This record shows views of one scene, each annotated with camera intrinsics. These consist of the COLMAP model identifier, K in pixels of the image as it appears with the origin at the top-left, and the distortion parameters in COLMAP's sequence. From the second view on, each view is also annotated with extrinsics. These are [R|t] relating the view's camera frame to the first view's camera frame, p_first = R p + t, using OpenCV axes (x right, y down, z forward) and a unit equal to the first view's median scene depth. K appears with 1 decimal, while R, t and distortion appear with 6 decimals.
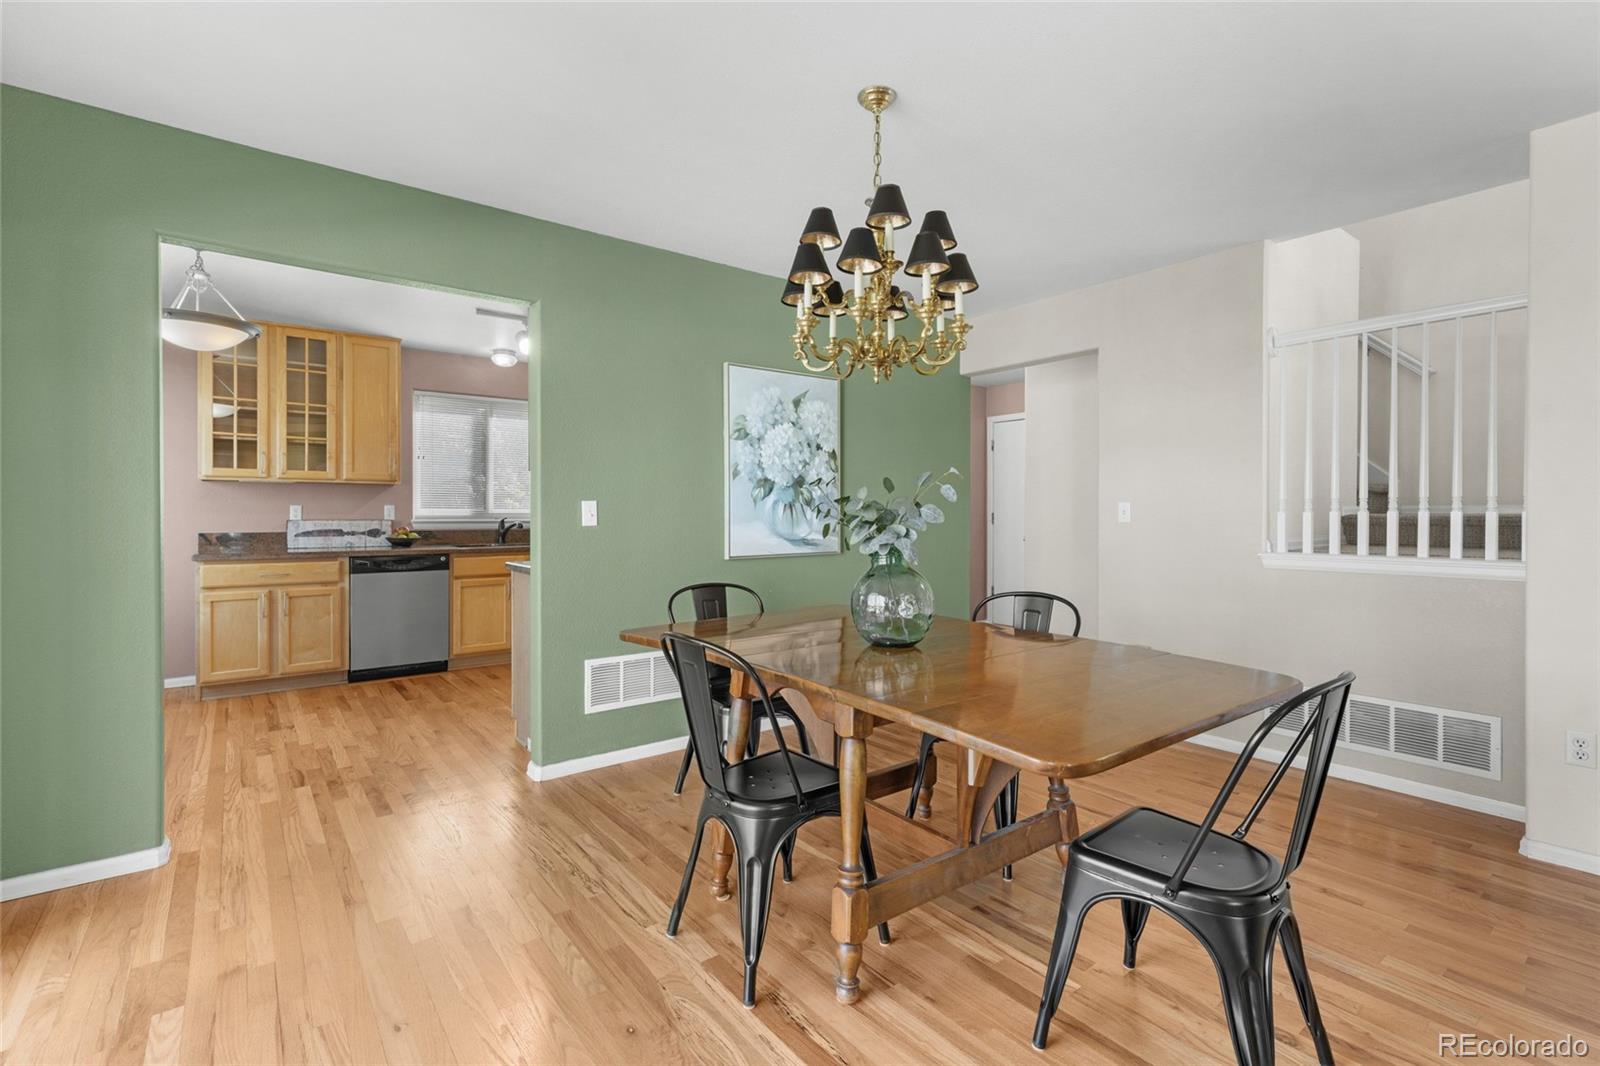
lens RADIAL K [[715.2, 0, 799.2], [0, 715.2, 521.0], [0, 0, 1]] dist [0.000809, 0.000021]
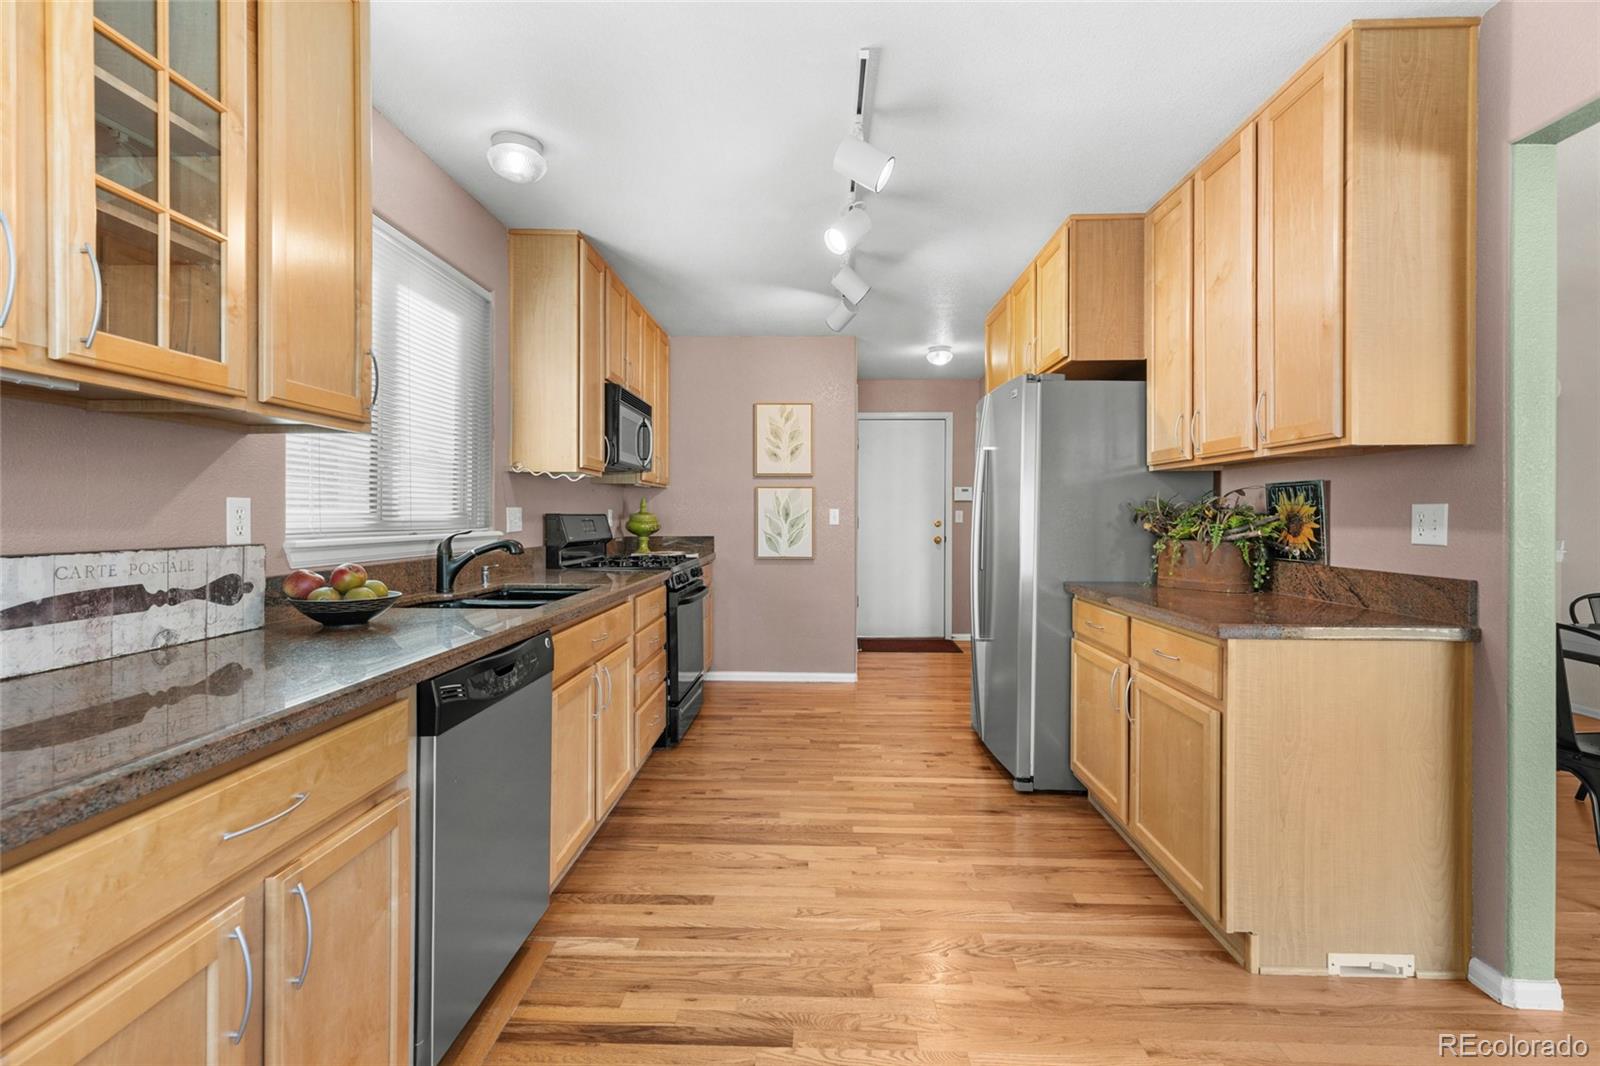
lens RADIAL K [[724.8, 0, 795.5], [0, 724.8, 519.7], [0, 0, 1]] dist [0.001012, 0.000312]
pose [[0.639703, -0.002895, 0.768617, -0.803391], [0.004422, 0.999990, 0.000086, -0.013421], [-0.768609, 0.003344, 0.639710, 0.742959]]
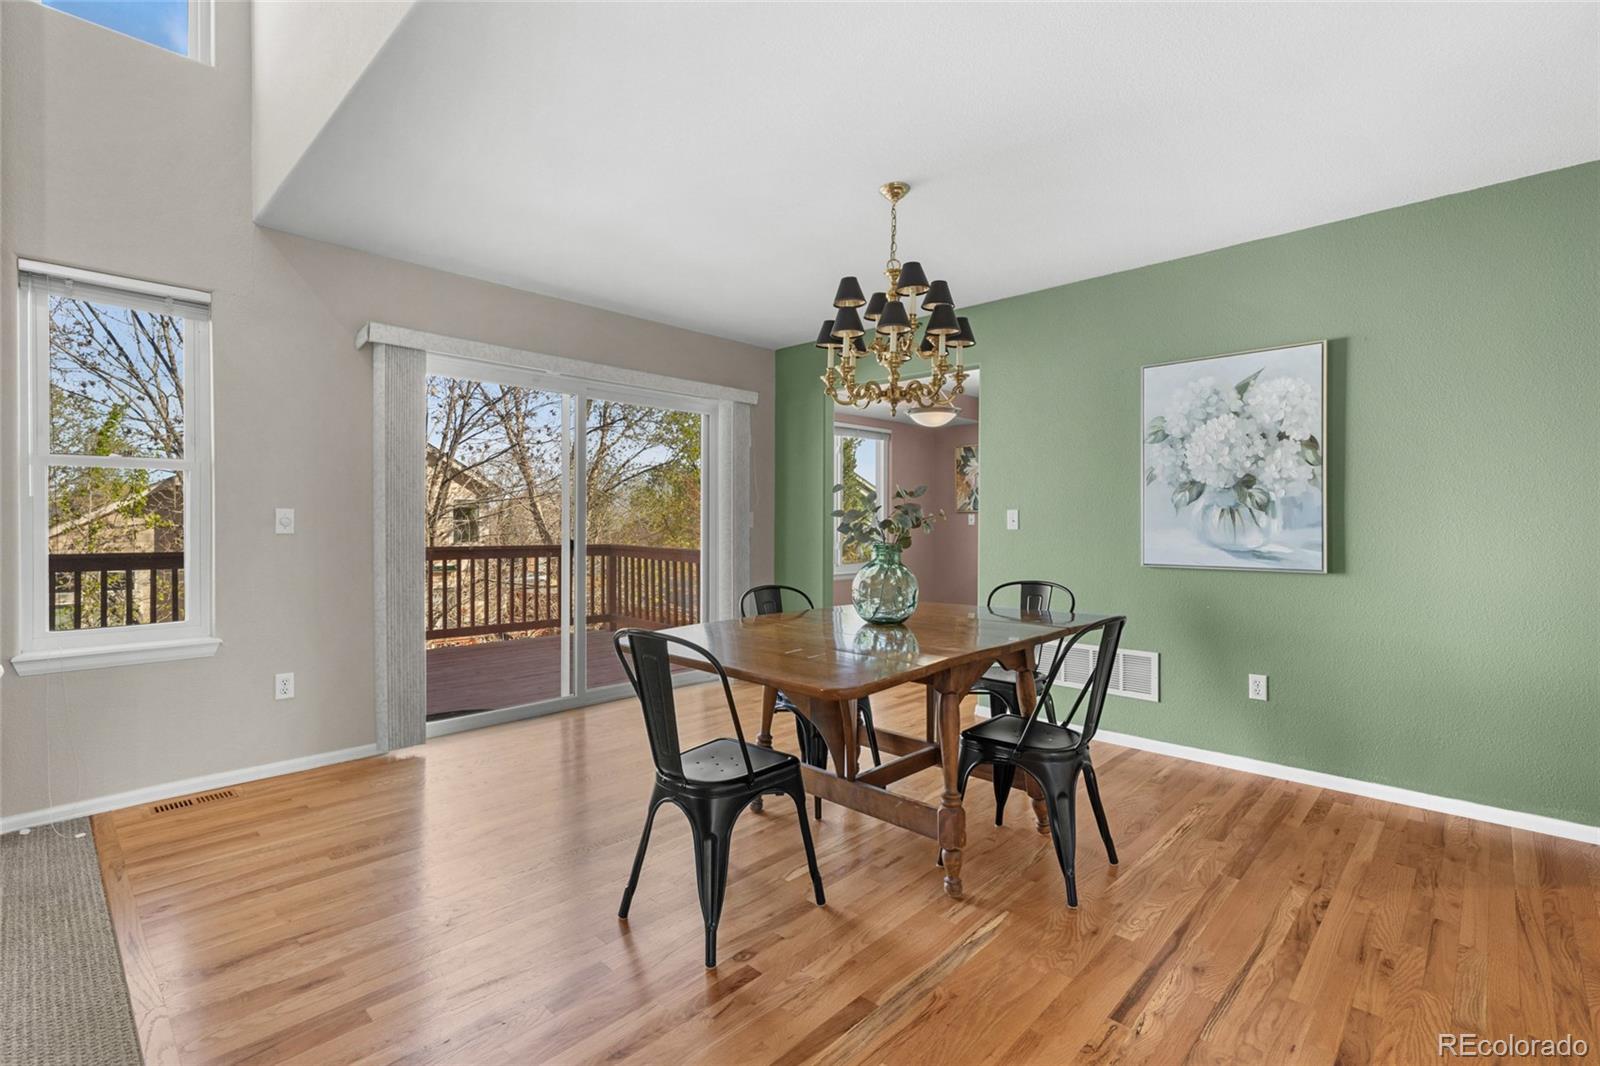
lens RADIAL K [[728.1, 0, 799.7], [0, 728.1, 526.0], [0, 0, 1]] dist [0.001020, -0.000145]
pose [[0.143250, 0.010382, -0.989632, 0.648947], [-0.010263, 0.999907, 0.009004, -0.004711], [0.989633, 0.008866, 0.143343, 0.307201]]
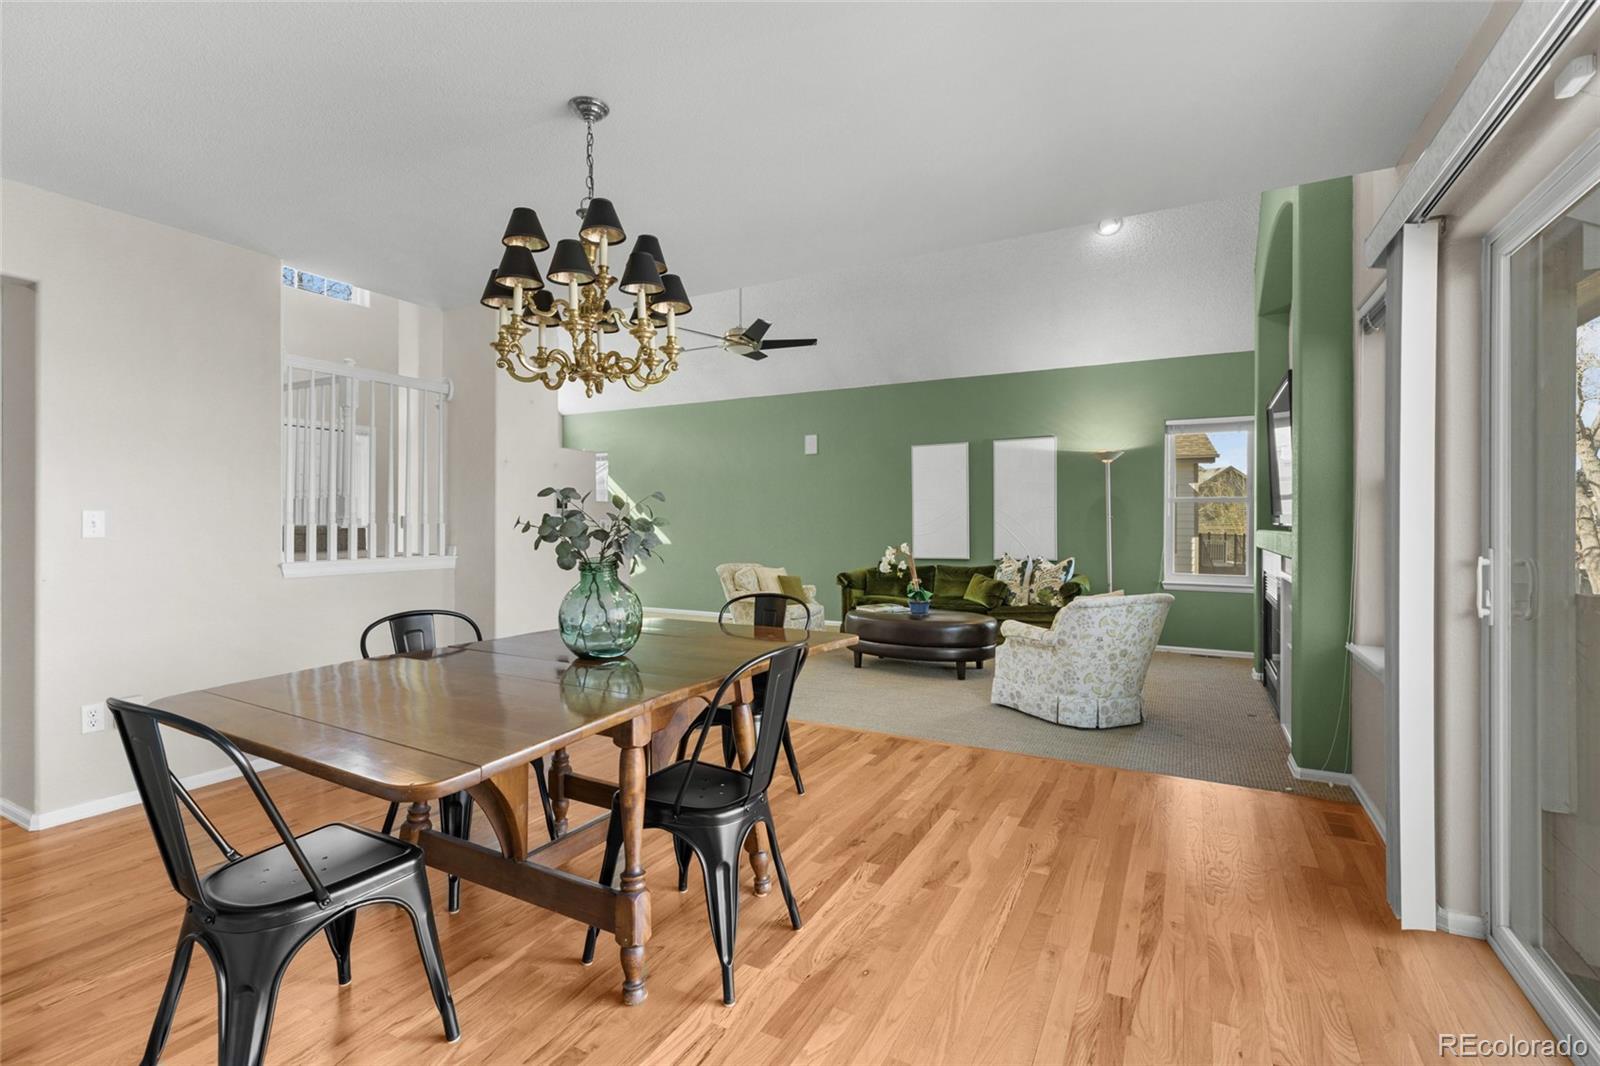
lens RADIAL K [[715.2, 0, 799.2], [0, 715.2, 521.0], [0, 0, 1]] dist [0.000809, 0.000021]
pose [[-0.400879, 0.004458, 0.916120, -0.420975], [0.000810, 0.999989, -0.004512, -0.001621], [-0.916131, -0.001067, -0.400878, 0.528158]]
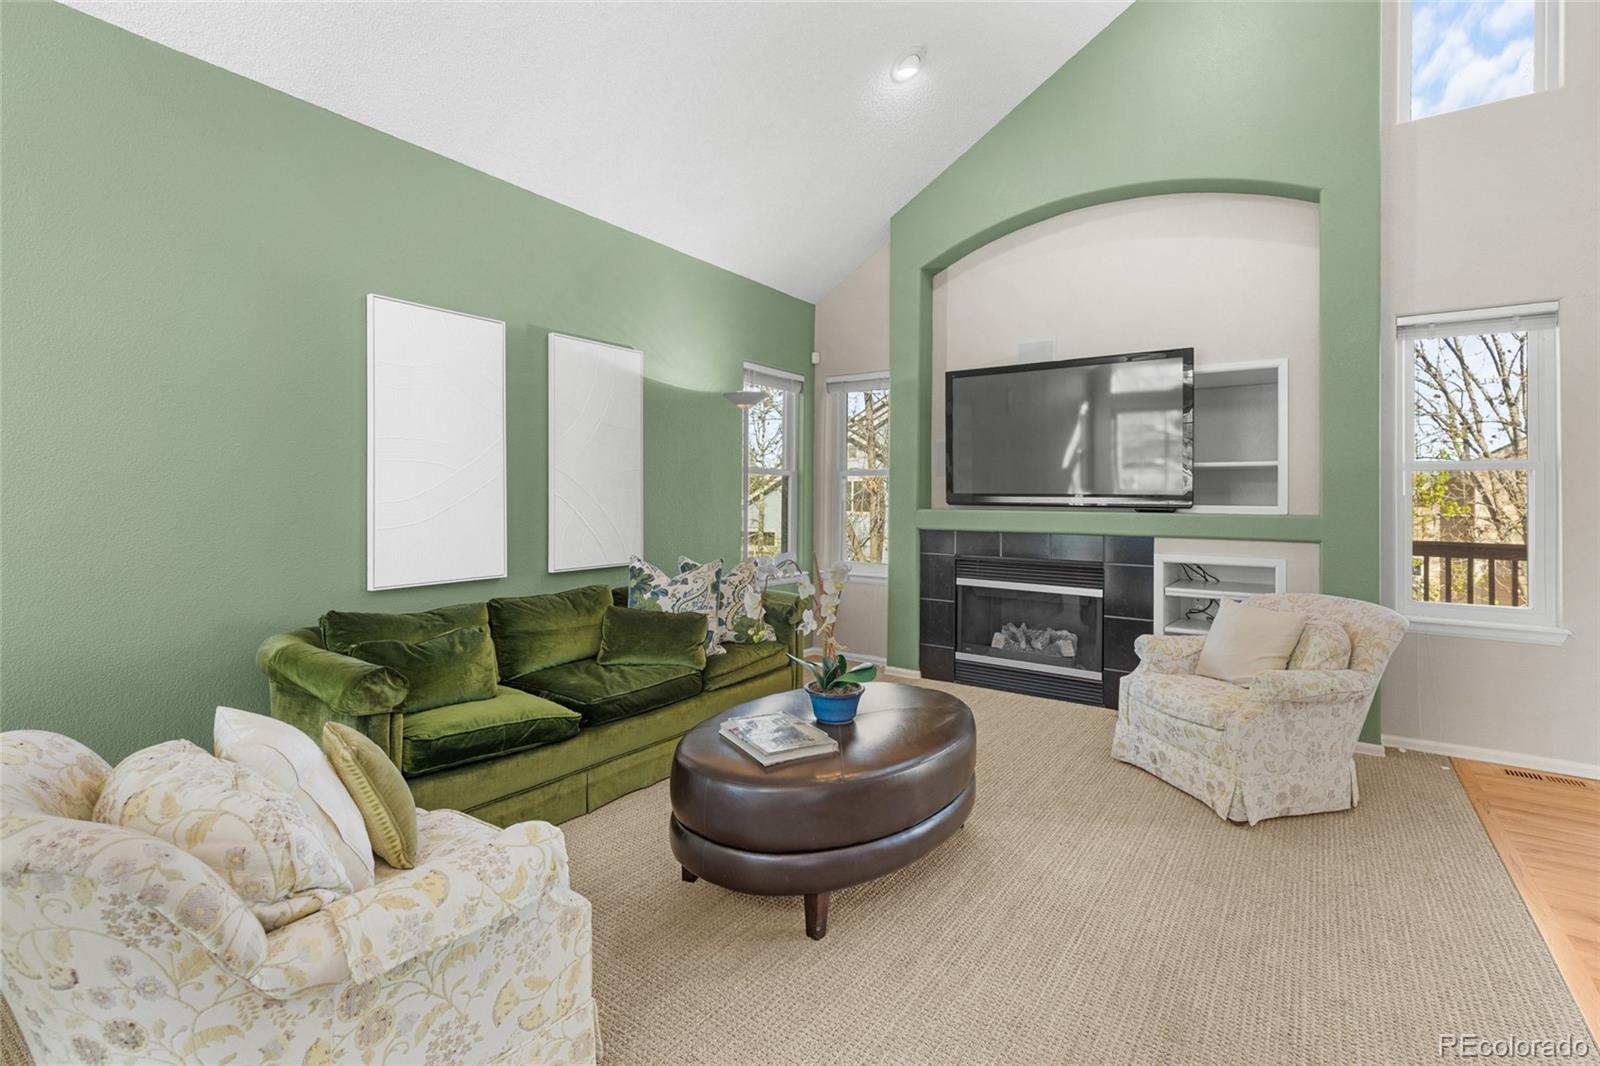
lens RADIAL K [[738.6, 0, 785.6], [0, 738.6, 491.6], [0, 0, 1]] dist [0.003441, 0.001098]
pose [[-0.960325, -0.012816, -0.278588, 0.826777], [-0.011813, 0.999916, -0.005277, -0.009321], [0.278632, -0.001777, -0.960396, 0.348946]]
